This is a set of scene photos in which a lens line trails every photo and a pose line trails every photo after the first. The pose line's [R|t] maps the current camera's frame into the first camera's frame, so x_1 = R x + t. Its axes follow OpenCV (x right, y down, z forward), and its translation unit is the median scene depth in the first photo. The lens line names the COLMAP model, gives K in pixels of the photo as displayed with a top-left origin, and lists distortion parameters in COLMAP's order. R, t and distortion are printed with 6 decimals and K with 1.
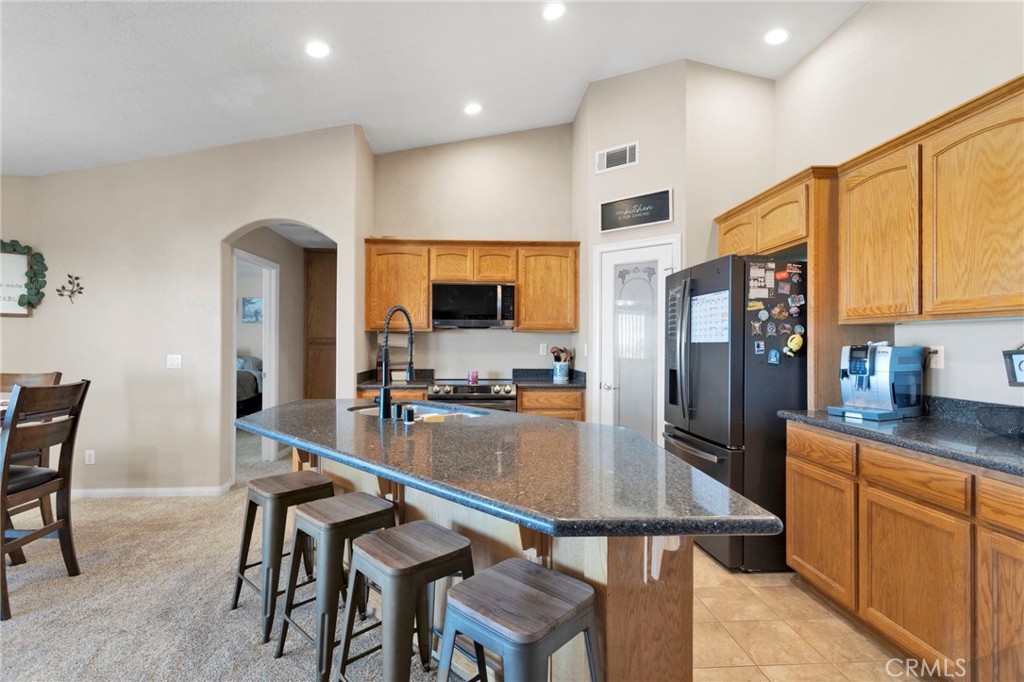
lens RADIAL K [[486.4, 0, 511.2], [0, 486.4, 340.6], [0, 0, 1]] dist [0.001671, 0.000717]
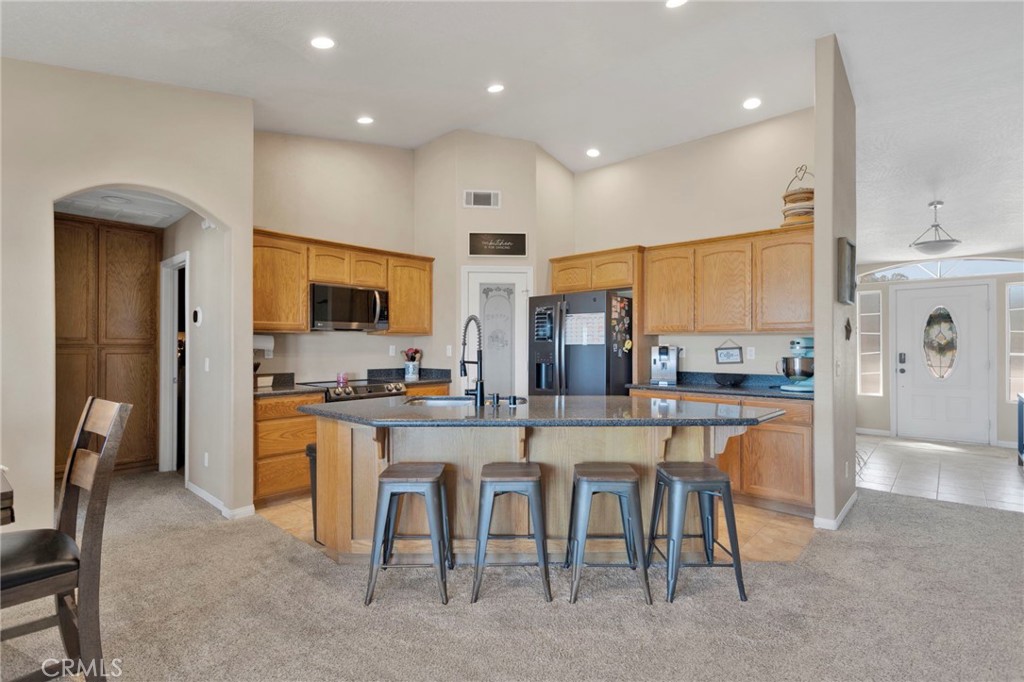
lens RADIAL K [[486.4, 0, 515.6], [0, 486.4, 346.0], [0, 0, 1]] dist [0.001671, 0.000717]
pose [[0.715211, -0.003735, 0.698898, -0.625478], [-0.002842, 0.999962, 0.008251, -0.002846], [-0.698902, -0.007887, 0.715174, 0.028459]]
